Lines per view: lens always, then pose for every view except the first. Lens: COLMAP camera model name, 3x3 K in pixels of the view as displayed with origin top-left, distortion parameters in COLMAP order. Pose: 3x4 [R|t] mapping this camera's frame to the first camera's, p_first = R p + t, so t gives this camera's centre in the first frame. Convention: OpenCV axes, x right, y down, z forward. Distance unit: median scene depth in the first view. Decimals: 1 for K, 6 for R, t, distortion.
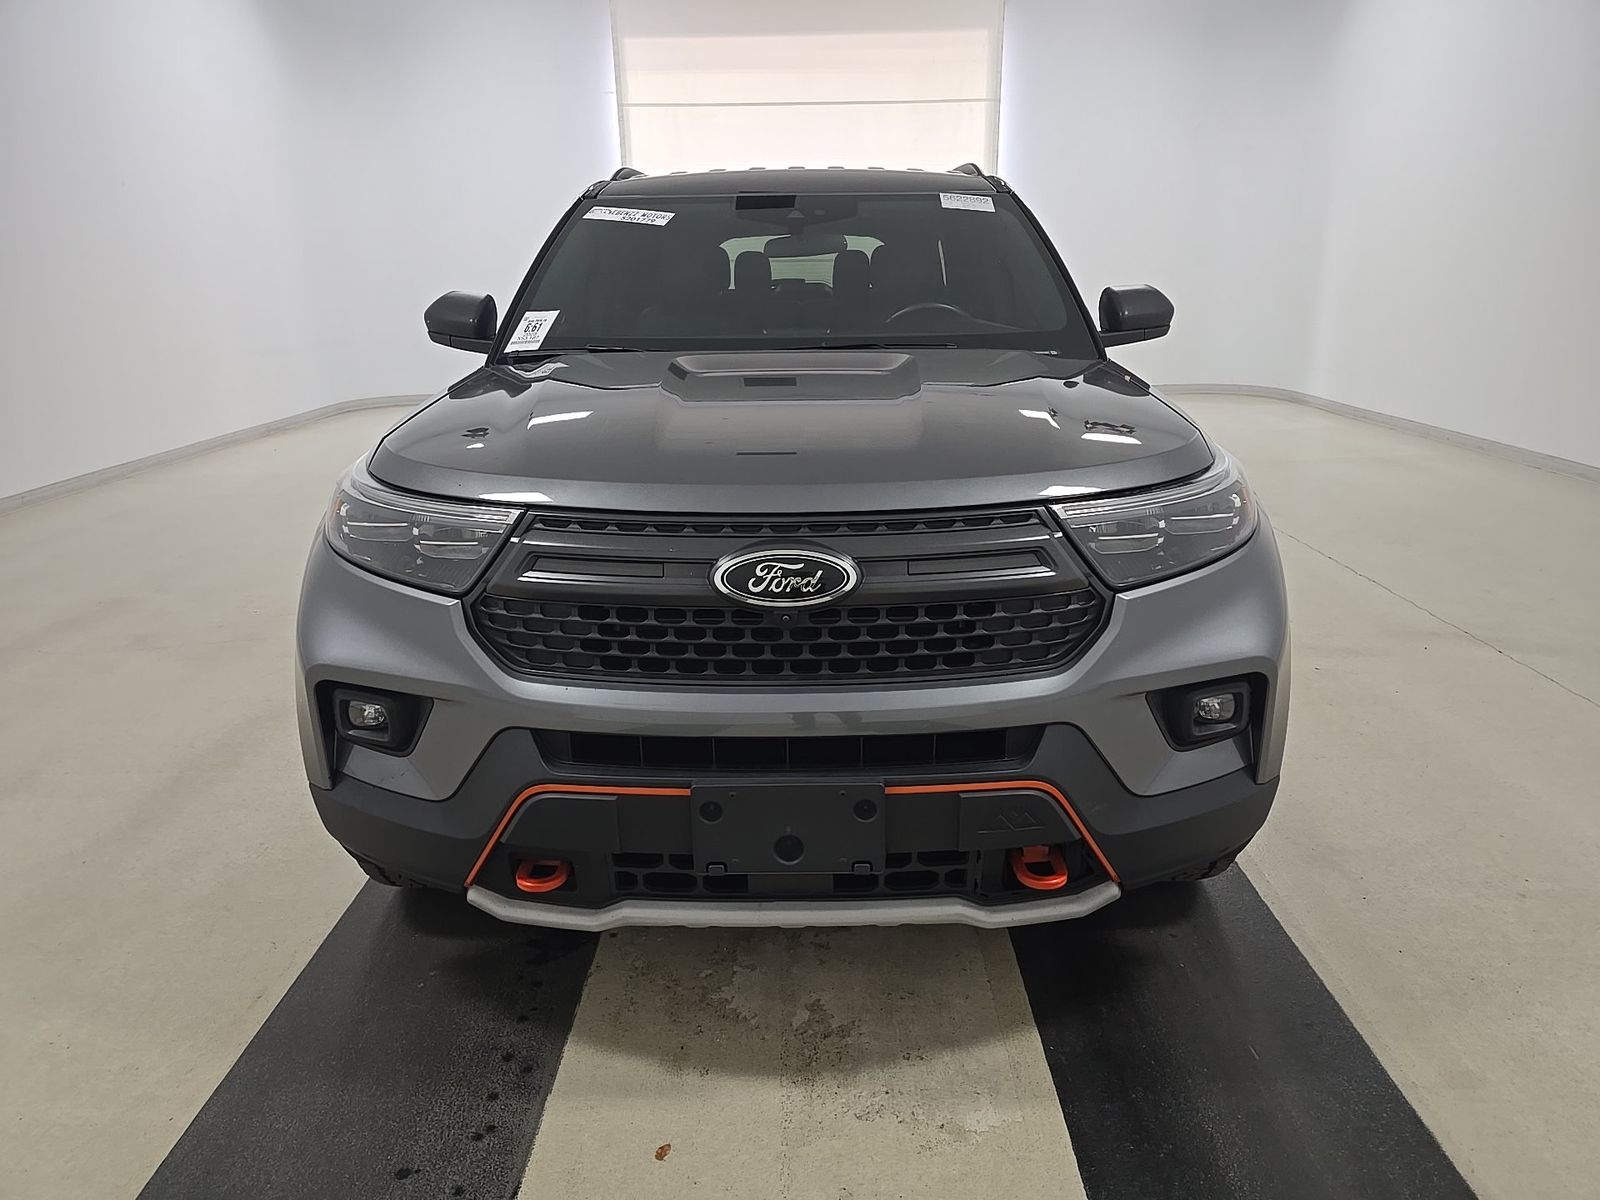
lens RADIAL K [[1072.2, 0, 804.8], [0, 1072.2, 600.2], [0, 0, 1]] dist [0.063800, -0.051754]
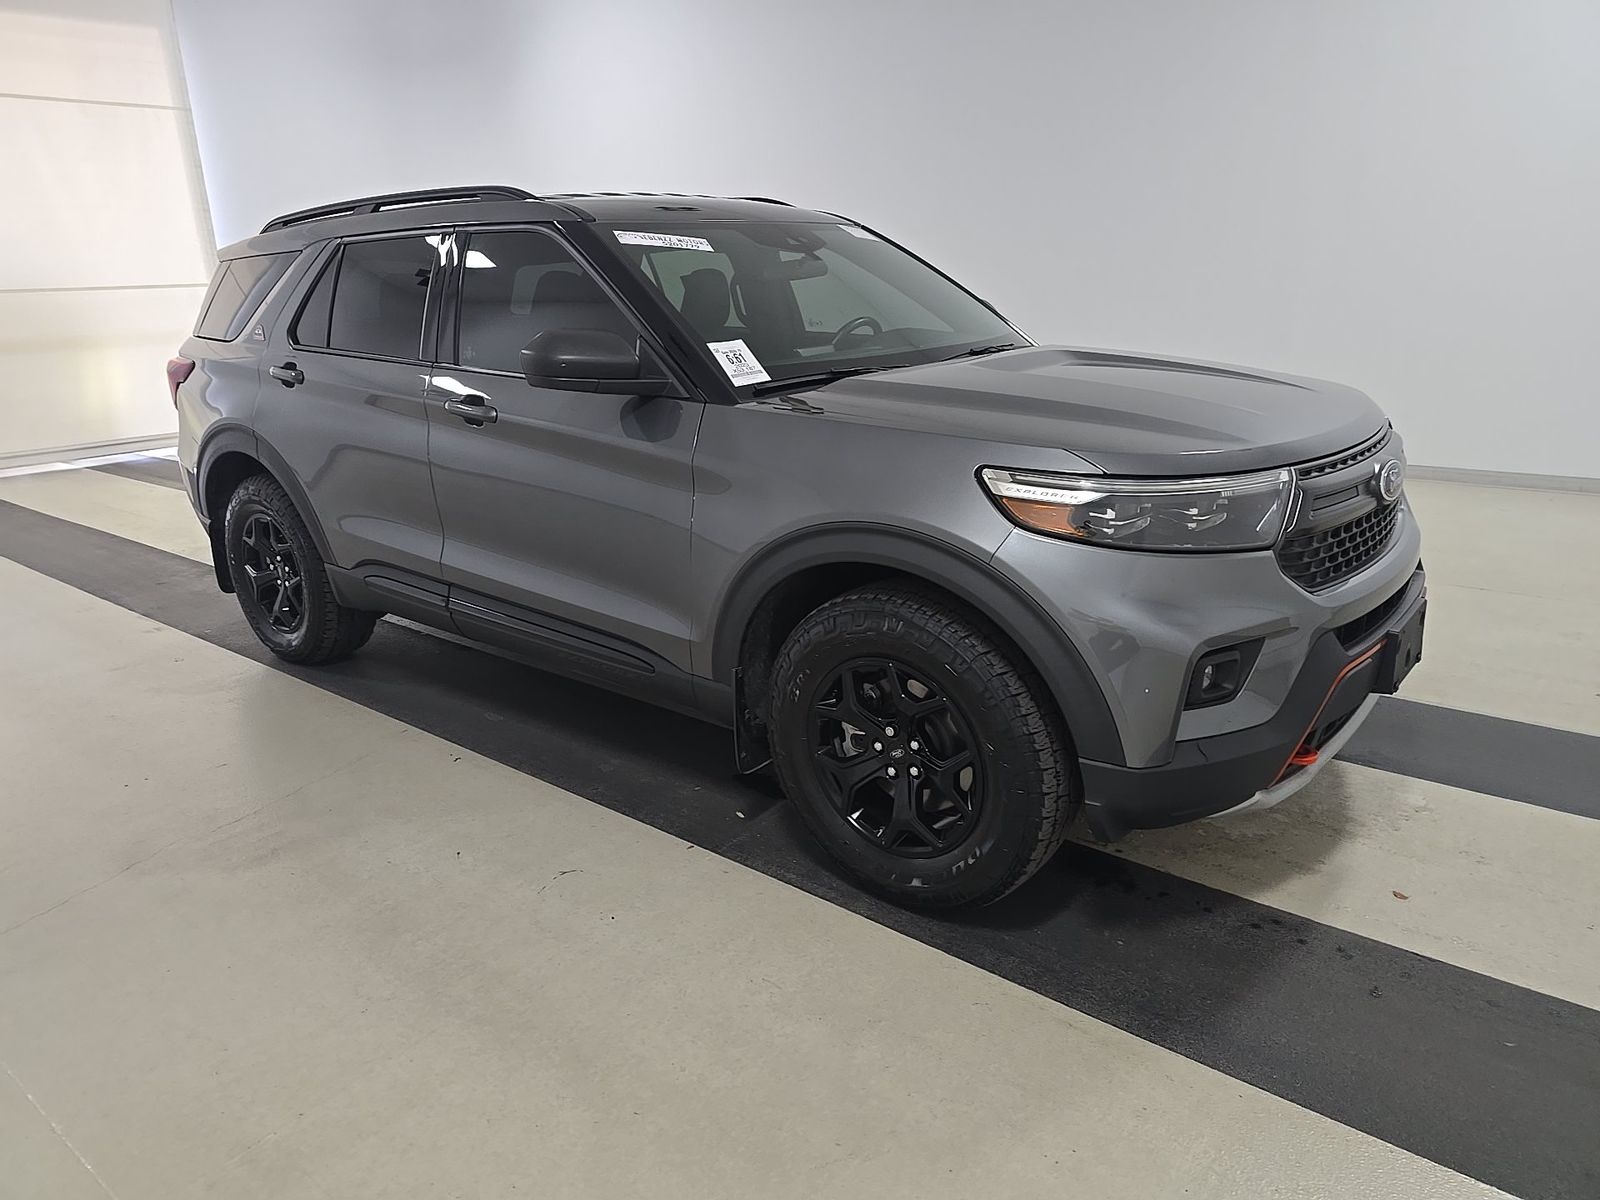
lens RADIAL K [[1072.2, 0, 804.8], [0, 1072.2, 600.2], [0, 0, 1]] dist [0.063800, -0.051754]
pose [[0.615658, -0.235034, 0.752147, -1.344183], [0.253671, 0.962788, 0.093218, -0.166068], [-0.746068, 0.133407, 0.652369, 0.502436]]
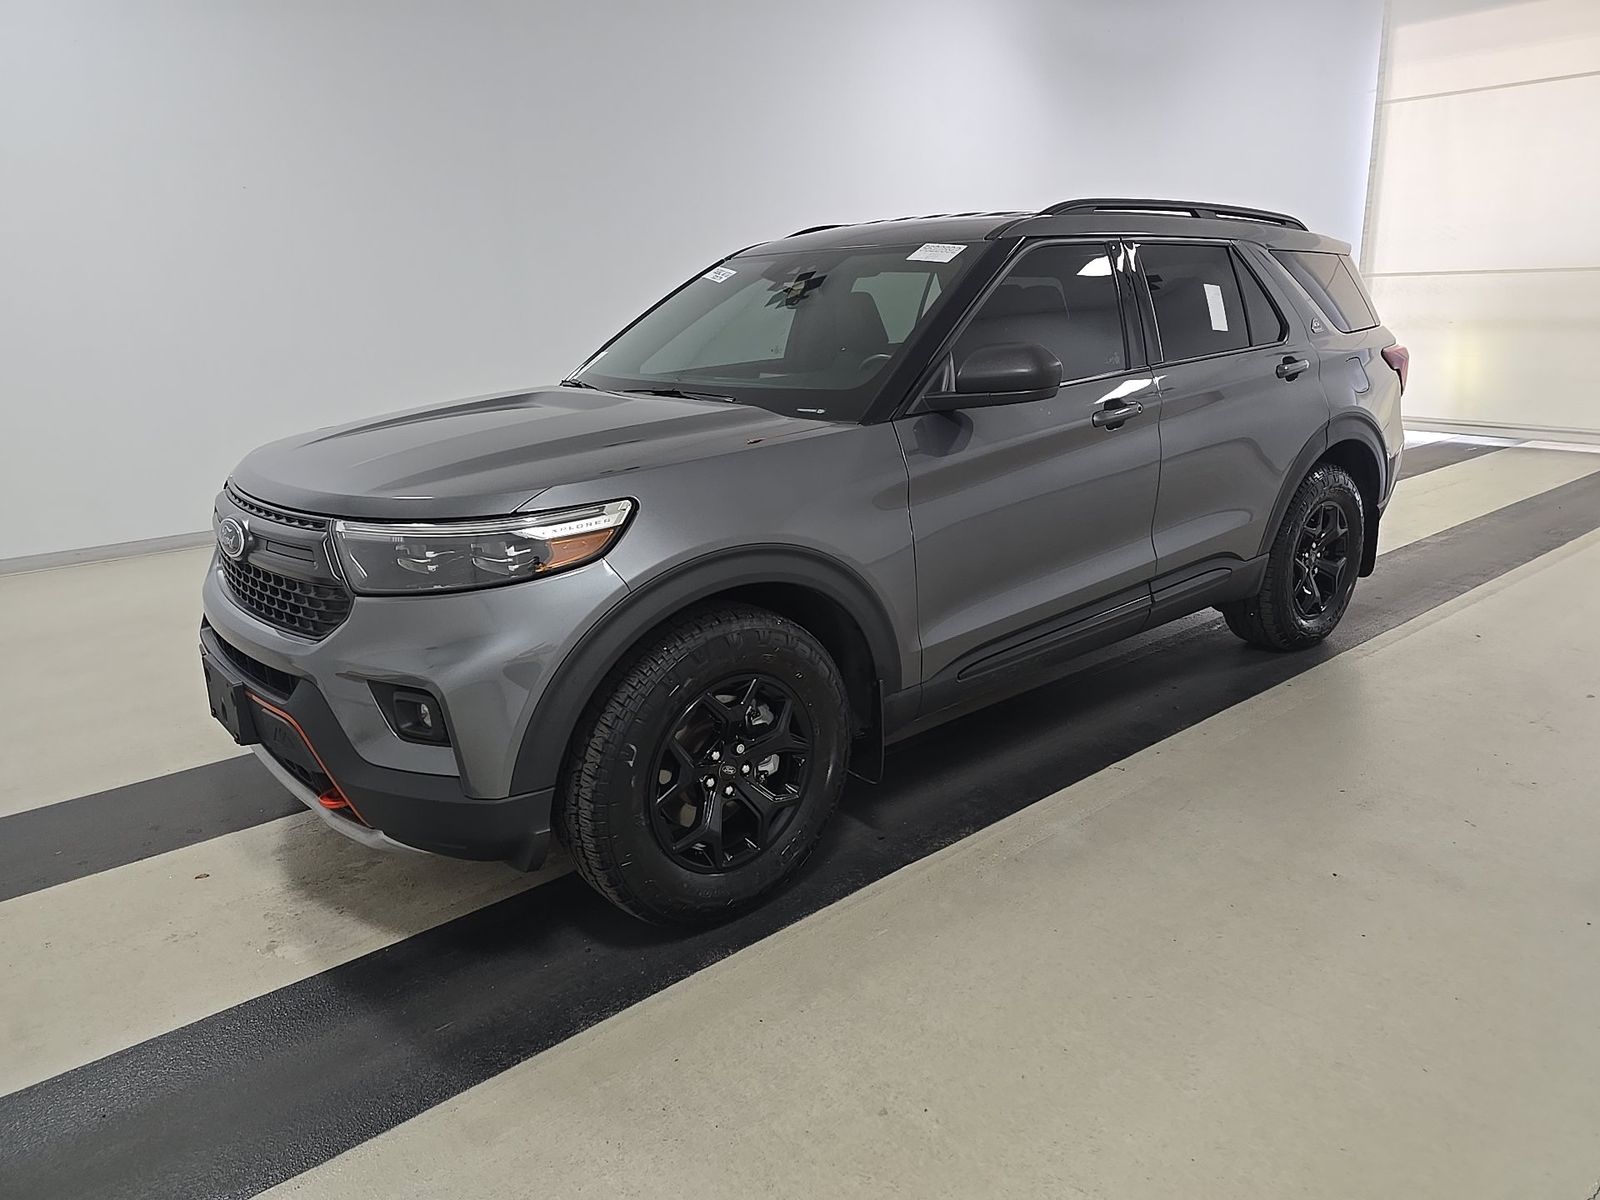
lens RADIAL K [[1072.2, 0, 804.8], [0, 1072.2, 600.2], [0, 0, 1]] dist [0.063800, -0.051754]
pose [[0.656573, 0.207129, -0.725265, 1.304533], [-0.210767, 0.973634, 0.087256, -0.187476], [0.724216, 0.095572, 0.682918, 0.422203]]
